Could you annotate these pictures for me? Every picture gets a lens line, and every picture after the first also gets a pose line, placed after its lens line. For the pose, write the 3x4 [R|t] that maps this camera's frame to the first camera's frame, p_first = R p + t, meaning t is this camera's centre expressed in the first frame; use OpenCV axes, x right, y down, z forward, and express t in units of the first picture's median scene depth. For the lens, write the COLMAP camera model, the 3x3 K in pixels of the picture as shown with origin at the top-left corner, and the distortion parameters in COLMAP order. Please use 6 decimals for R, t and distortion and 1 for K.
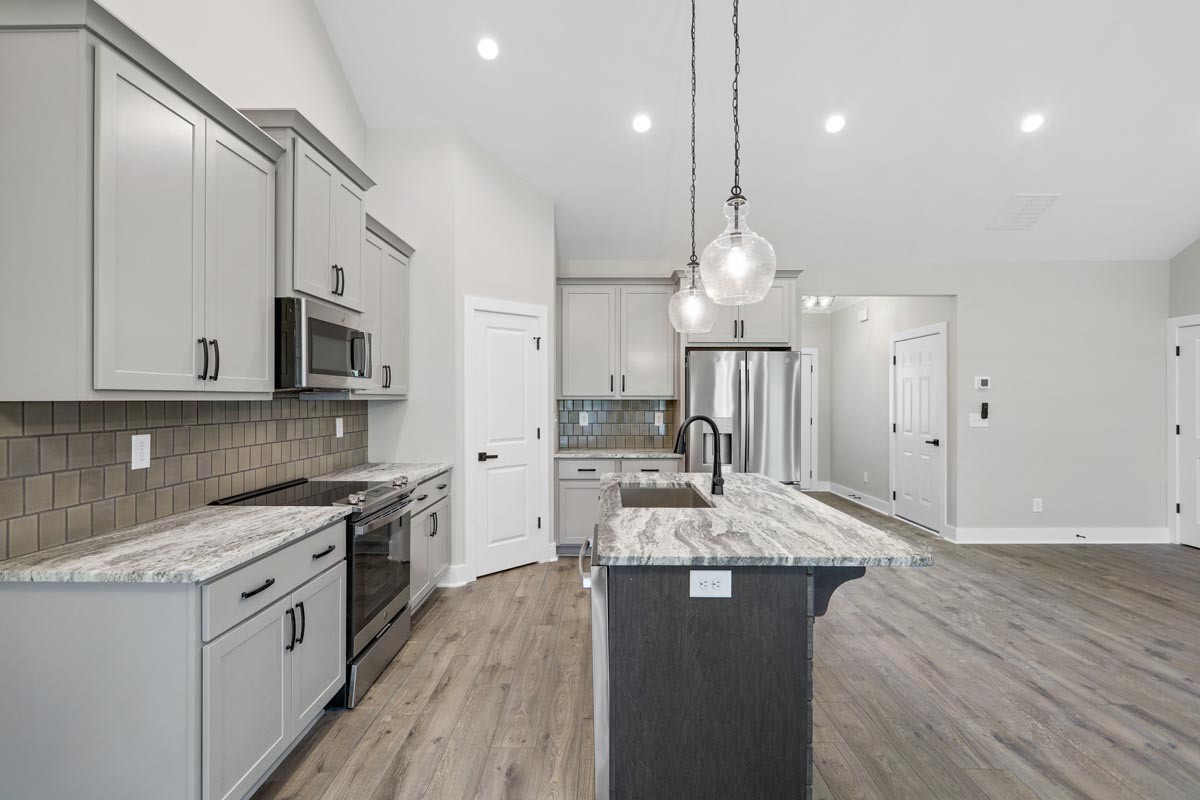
lens RADIAL K [[568.2, 0, 598.5], [0, 568.2, 395.8], [0, 0, 1]] dist [-0.003610, 0.001916]
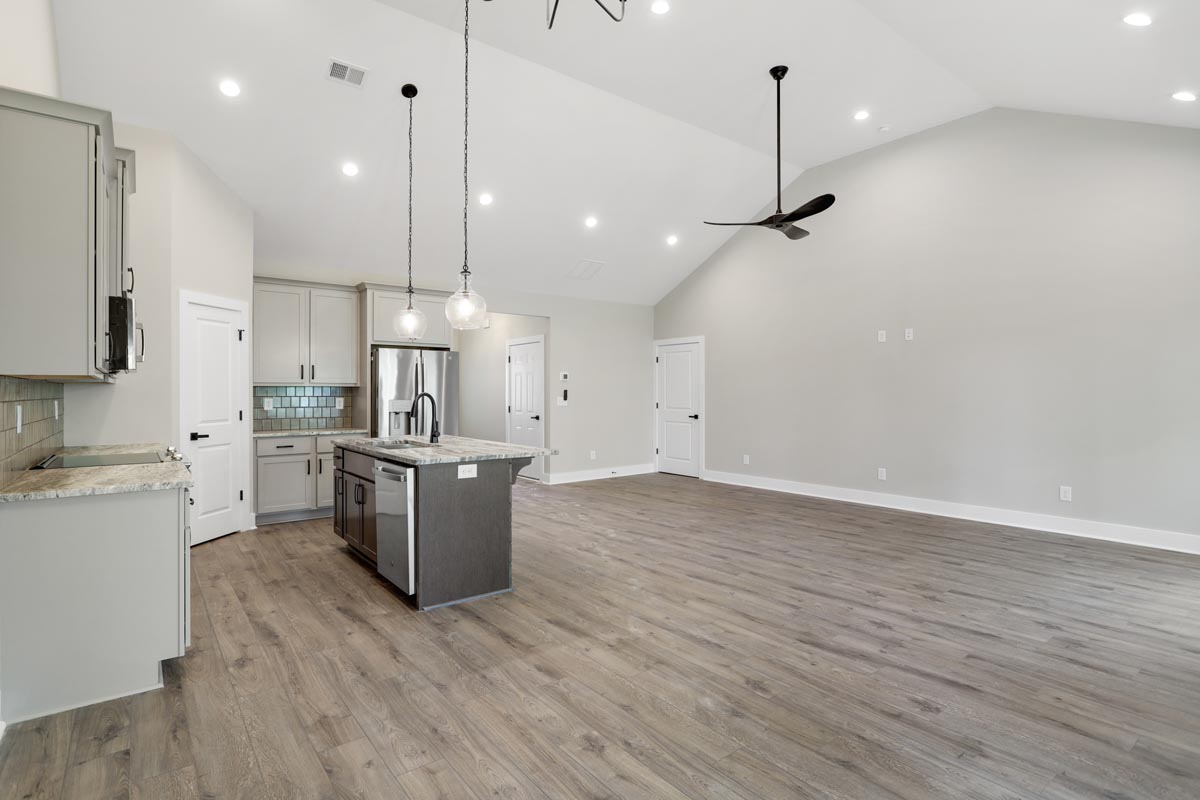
lens RADIAL K [[598.1, 0, 597.9], [0, 598.1, 392.8], [0, 0, 1]] dist [-0.012552, 0.006104]
pose [[0.784210, -0.001347, 0.620494, -0.430054], [-0.001382, 0.999991, 0.003917, 0.023890], [-0.620494, -0.003929, 0.784202, -0.541966]]
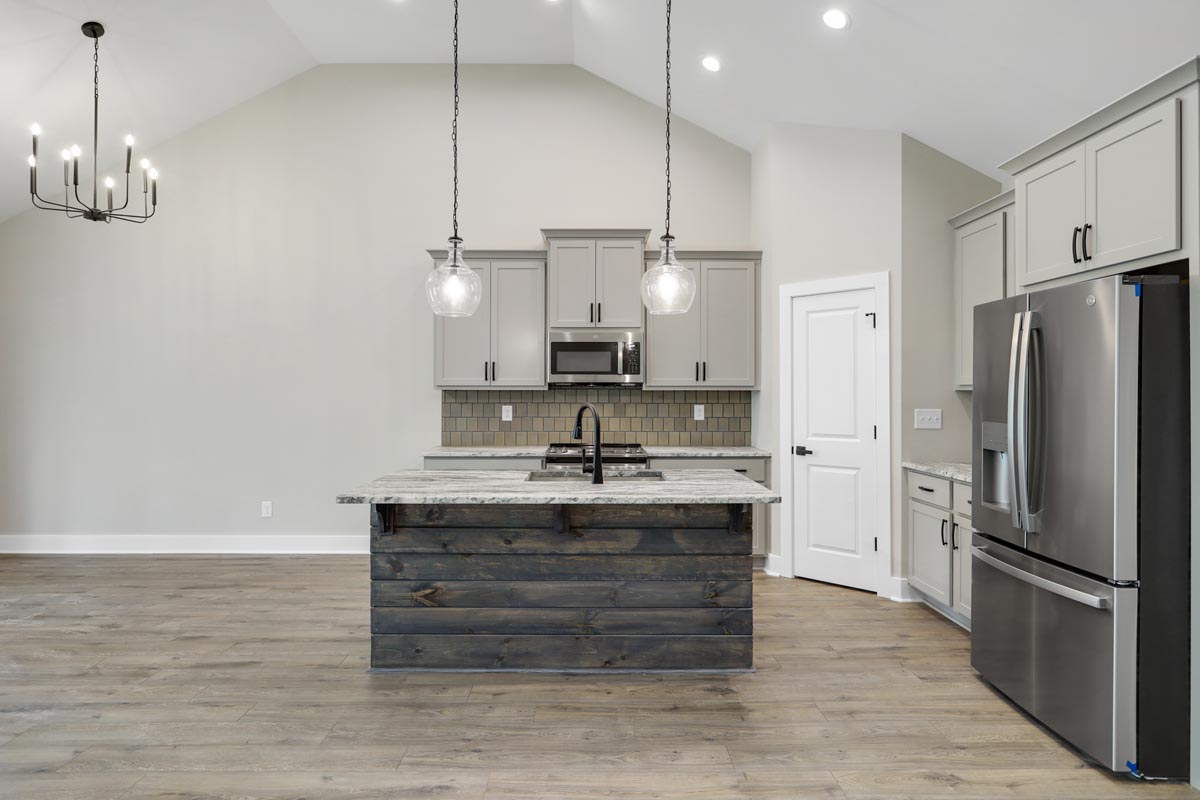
lens RADIAL K [[671.4, 0, 597.3], [0, 671.4, 391.8], [0, 0, 1]] dist [-0.005515, 0.001014]
pose [[0.019499, -0.000833, -0.999810, 1.268600], [0.003273, 0.999994, -0.000769, 0.012577], [0.999805, -0.003258, 0.019502, 0.899822]]
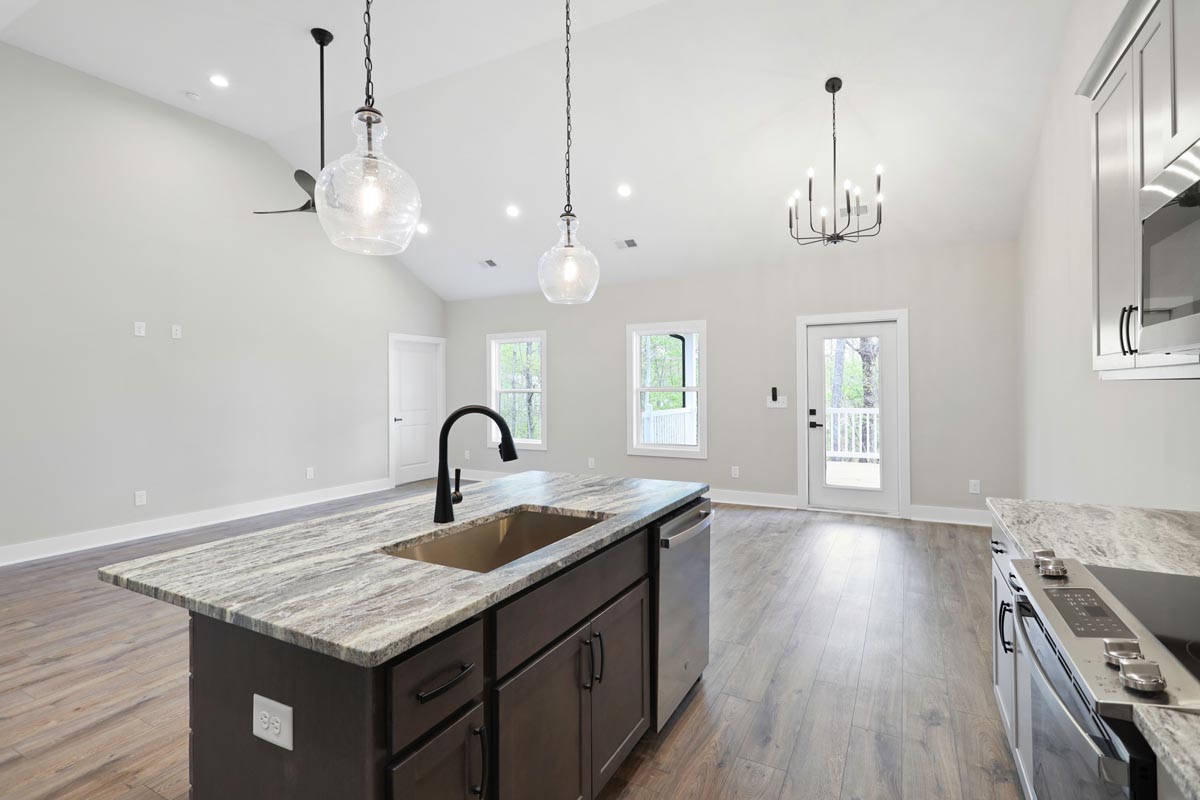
lens RADIAL K [[567.6, 0, 597.3], [0, 567.6, 385.8], [0, 0, 1]] dist [-0.001132, 0.000102]
pose [[-0.883473, 0.008121, 0.468411, -0.253132], [0.005189, 0.999958, -0.007551, 0.013616], [-0.468453, -0.004241, -0.883478, 1.397105]]
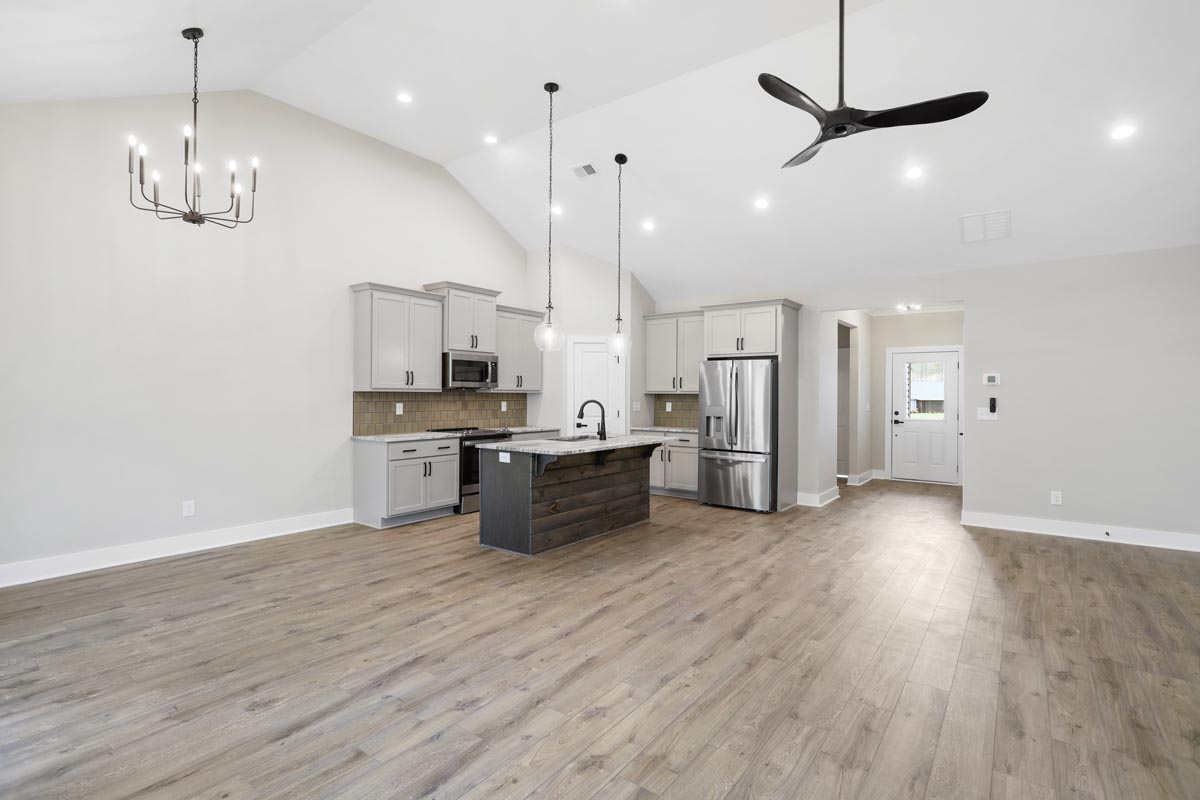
lens RADIAL K [[568.2, 0, 598.5], [0, 568.2, 395.8], [0, 0, 1]] dist [-0.003610, 0.001916]
pose [[0.806756, 0.004908, -0.590864, 1.252829], [-0.002085, 0.999983, 0.005460, 0.007446], [0.590881, -0.003173, 0.806753, -0.551774]]
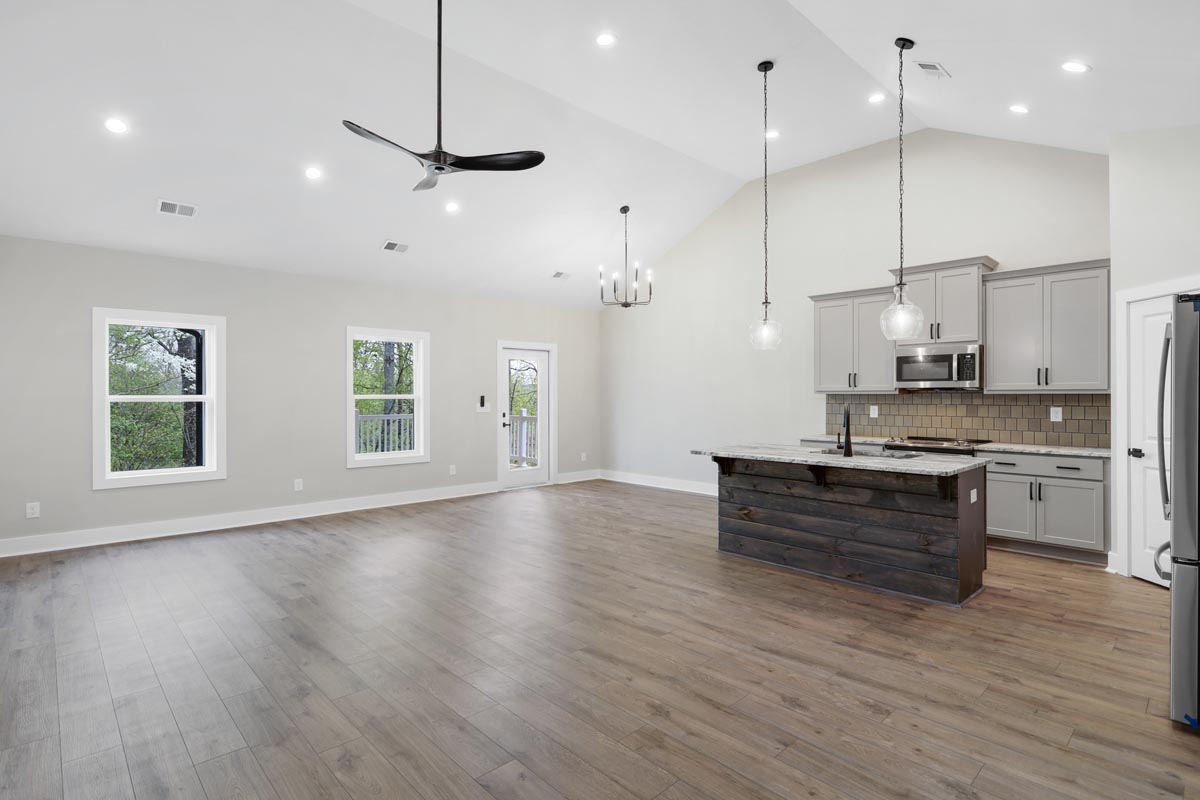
lens RADIAL K [[598.1, 0, 597.9], [0, 598.1, 392.8], [0, 0, 1]] dist [-0.012552, 0.006104]
pose [[-0.720554, -0.003297, -0.693391, 1.614605], [0.002474, 0.999970, -0.007326, 0.014620], [0.693395, -0.006994, -0.720524, 1.536495]]
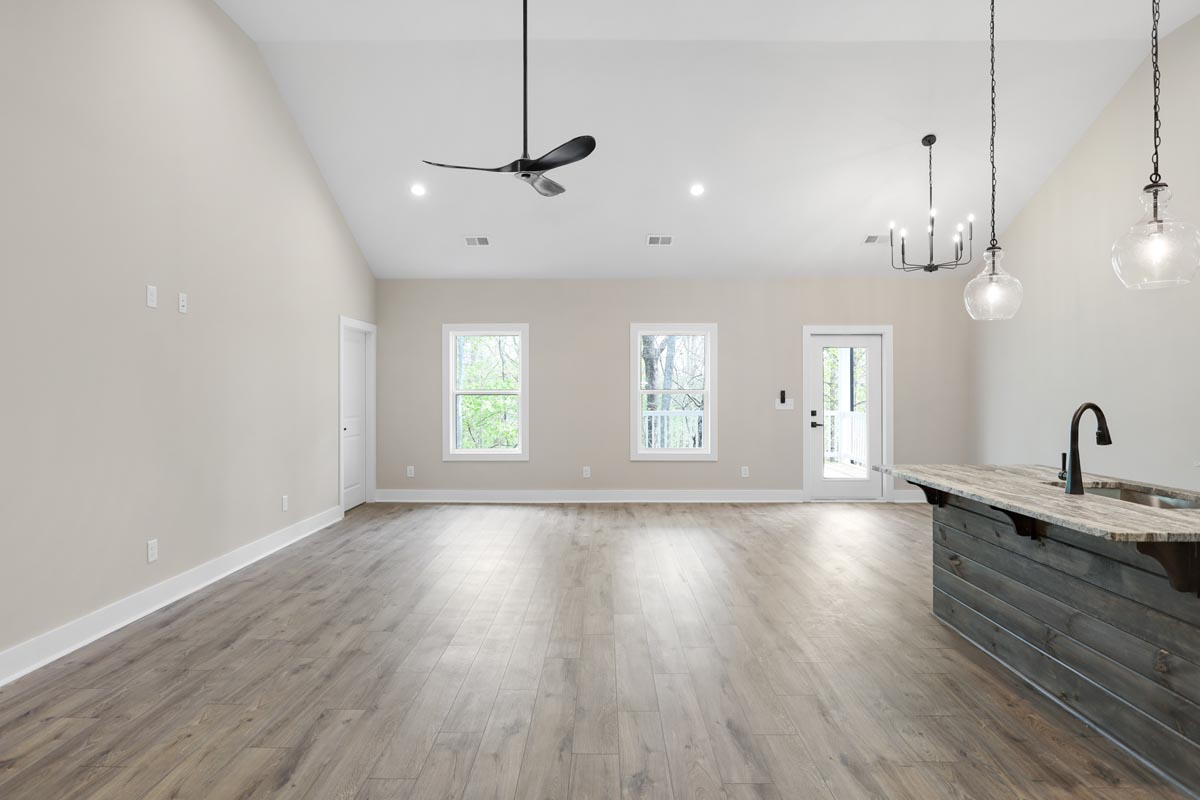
lens RADIAL K [[663.9, 0, 596.2], [0, 663.9, 387.5], [0, 0, 1]] dist [-0.003587, 0.000935]
pose [[-0.999997, -0.000553, 0.002439, 0.866306], [-0.000572, 0.999969, -0.007830, 0.015744], [-0.002435, -0.007831, -0.999966, 1.860313]]
